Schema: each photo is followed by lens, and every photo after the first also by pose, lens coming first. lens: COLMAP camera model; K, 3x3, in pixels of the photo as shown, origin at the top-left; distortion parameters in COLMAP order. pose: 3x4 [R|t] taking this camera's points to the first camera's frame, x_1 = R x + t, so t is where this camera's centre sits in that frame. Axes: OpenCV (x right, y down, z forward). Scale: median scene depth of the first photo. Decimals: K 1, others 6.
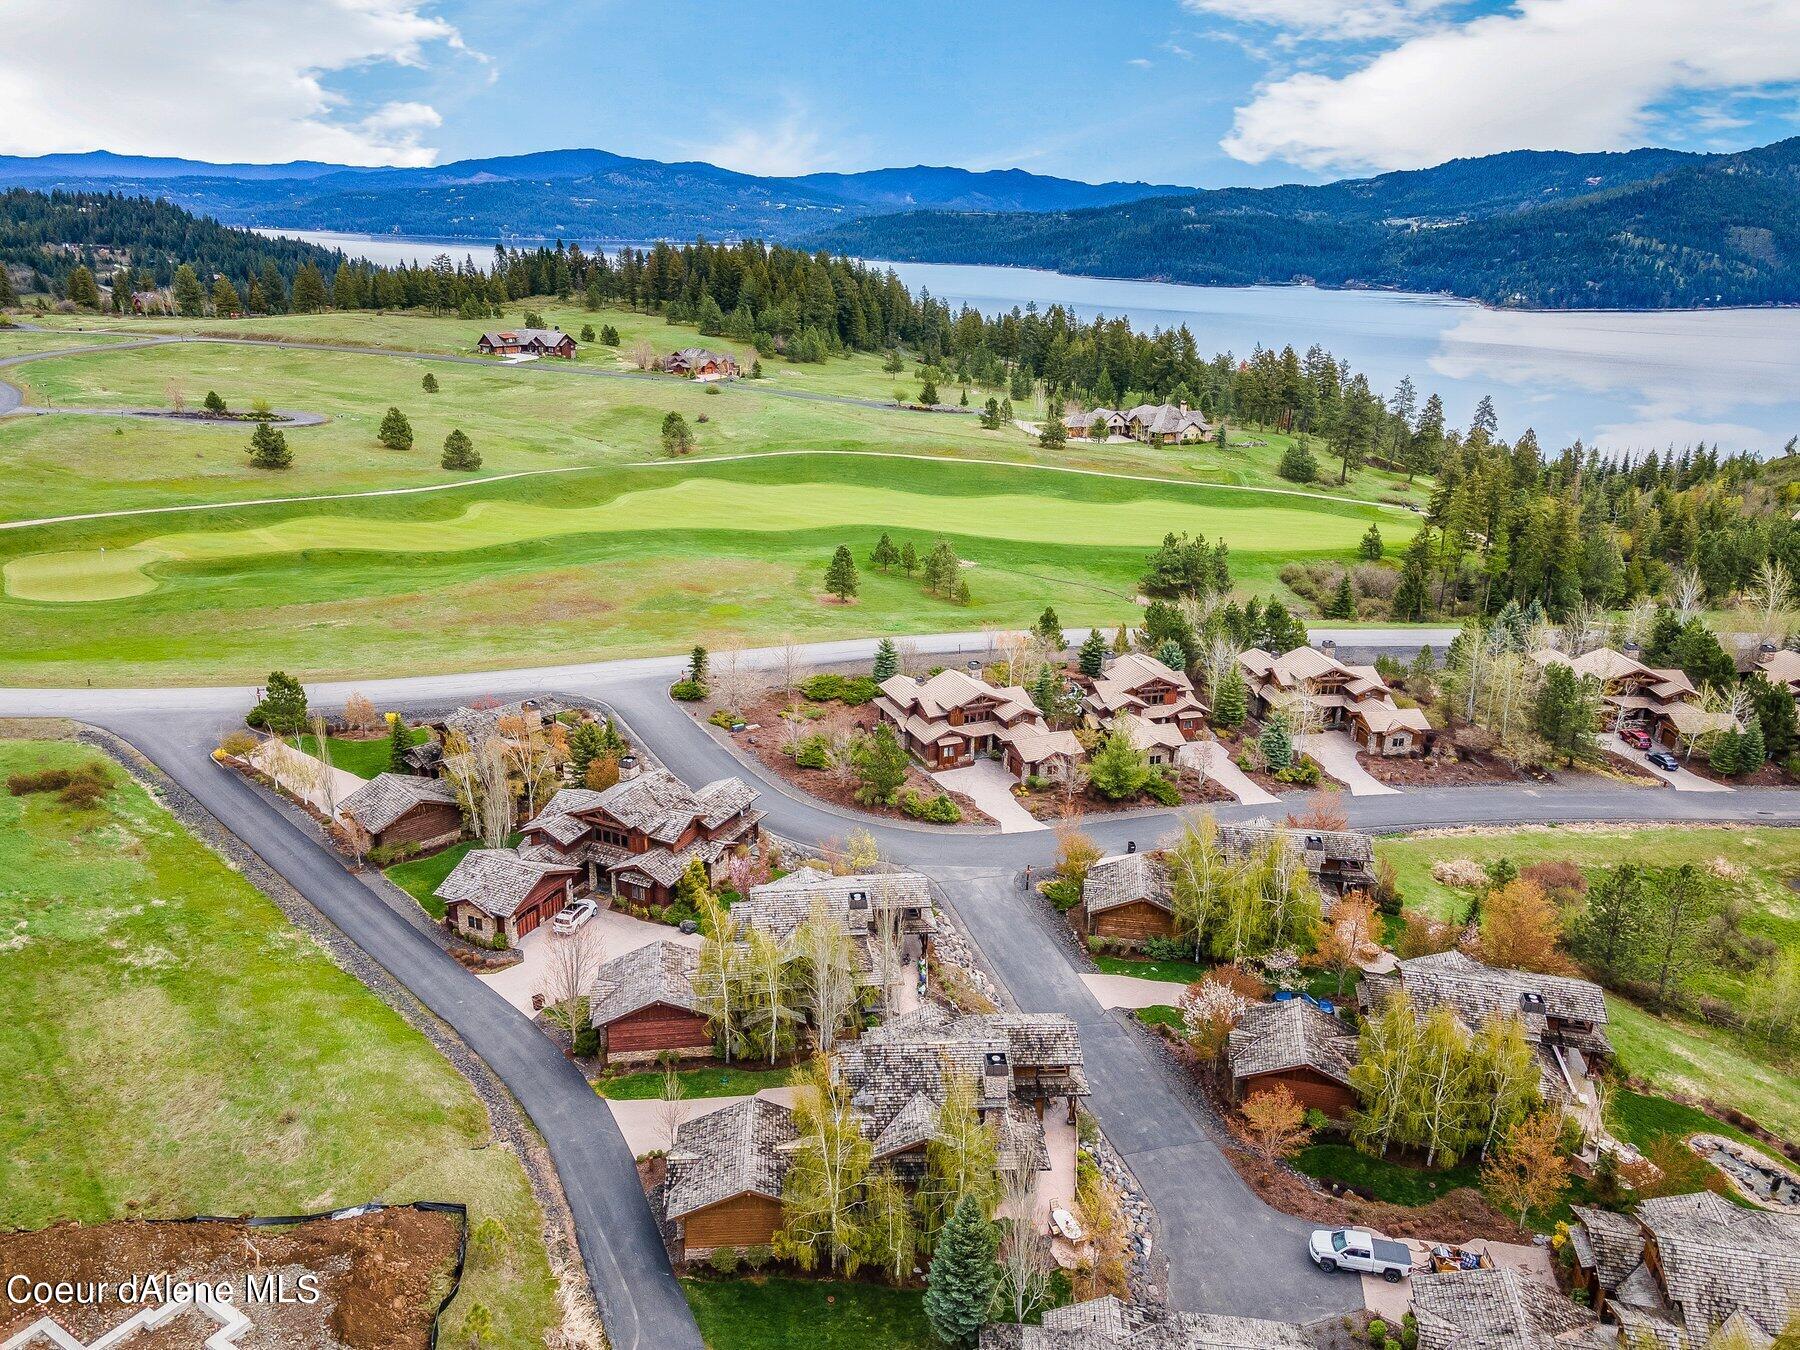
lens RADIAL K [[1291.0, 0, 892.4], [0, 1291.0, 671.0], [0, 0, 1]] dist [0.064747, 0.015248]
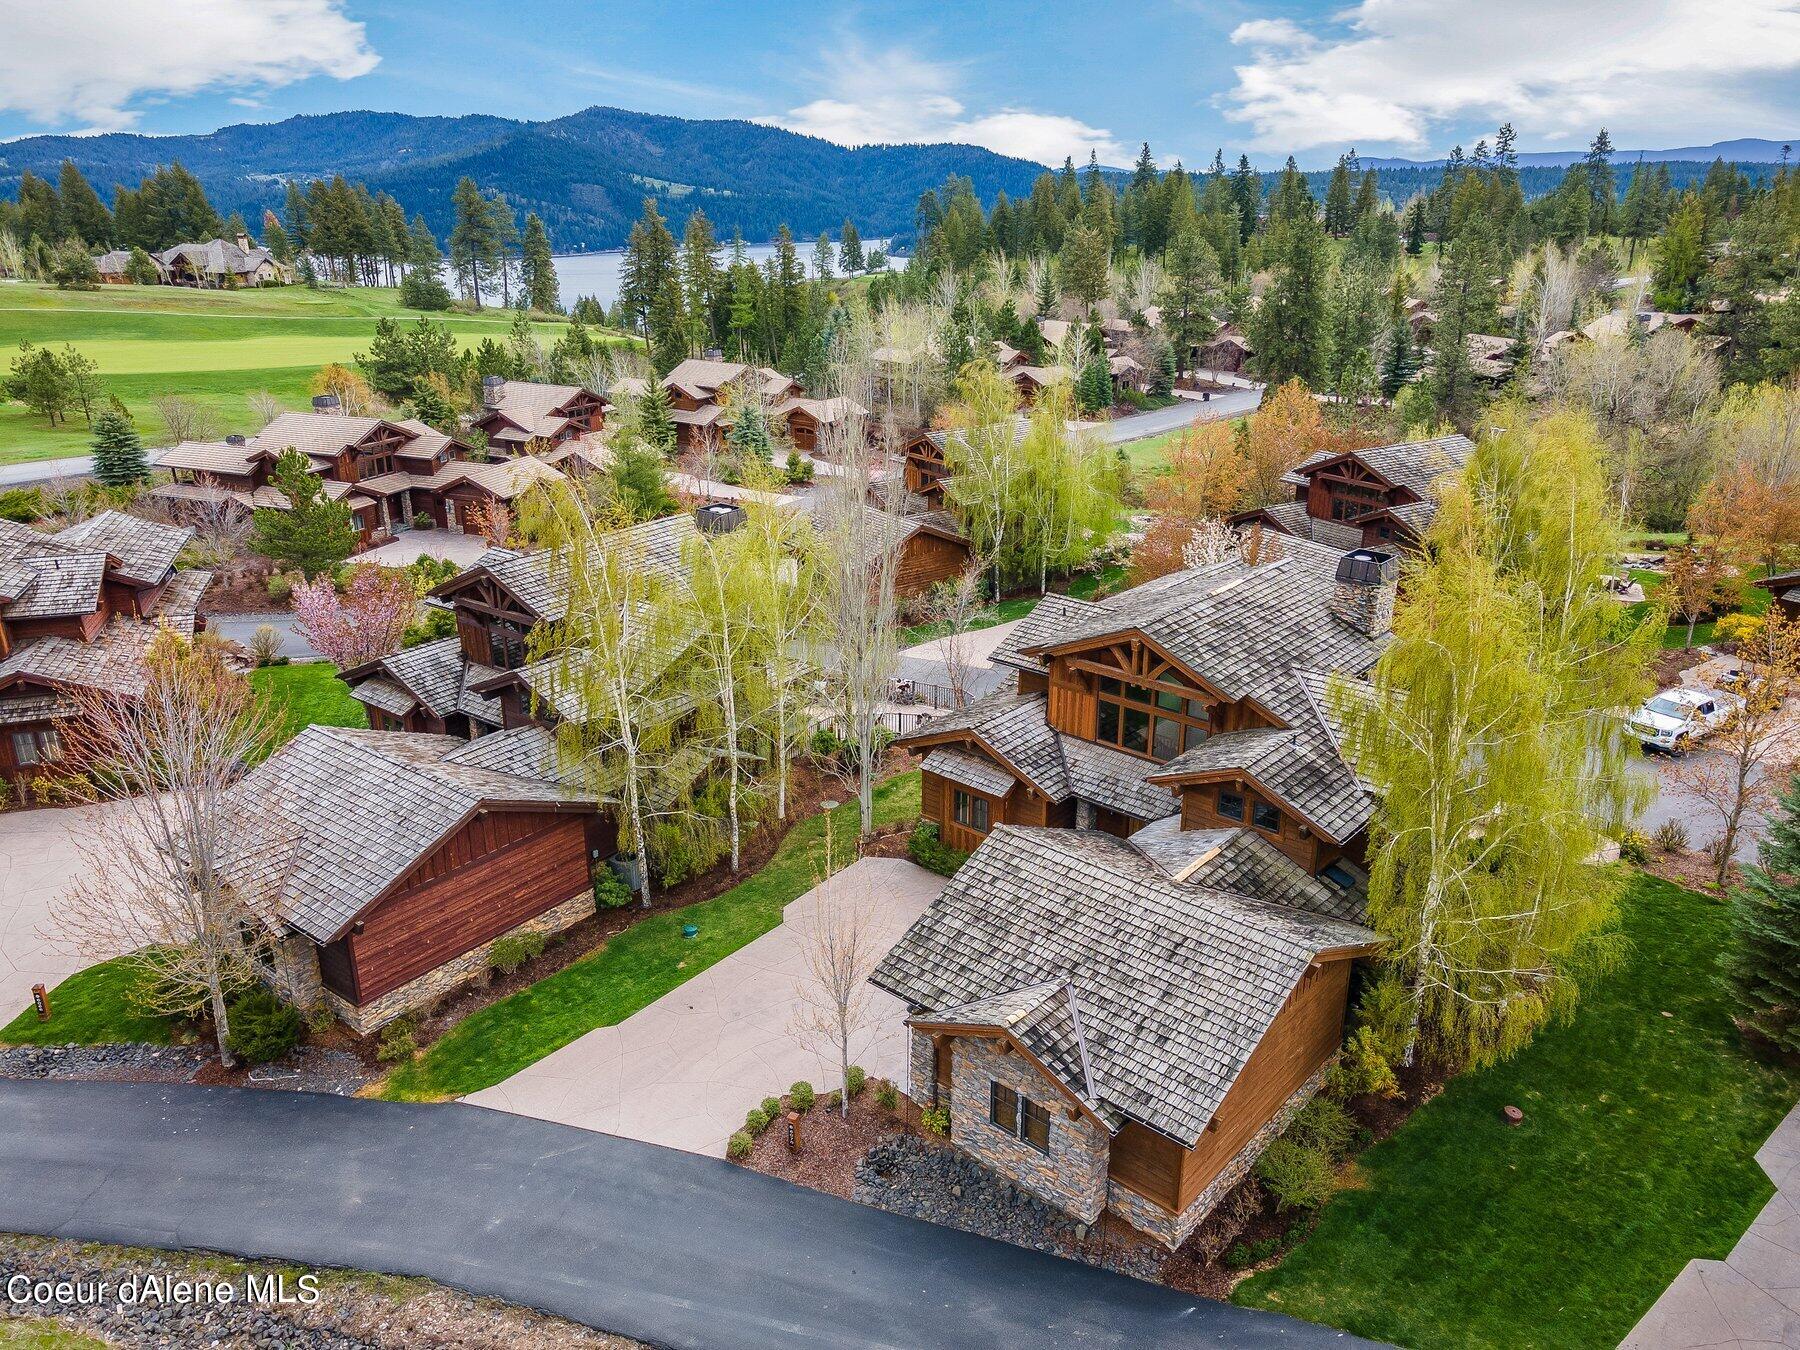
lens RADIAL K [[1291.0, 0, 897.6], [0, 1291.0, 670.2], [0, 0, 1]] dist [0.064747, 0.015248]
pose [[0.715936, -0.262182, 0.647067, -0.080260], [0.245123, 0.962203, 0.118659, 0.050120], [-0.653720, 0.073659, 0.753143, 0.158989]]
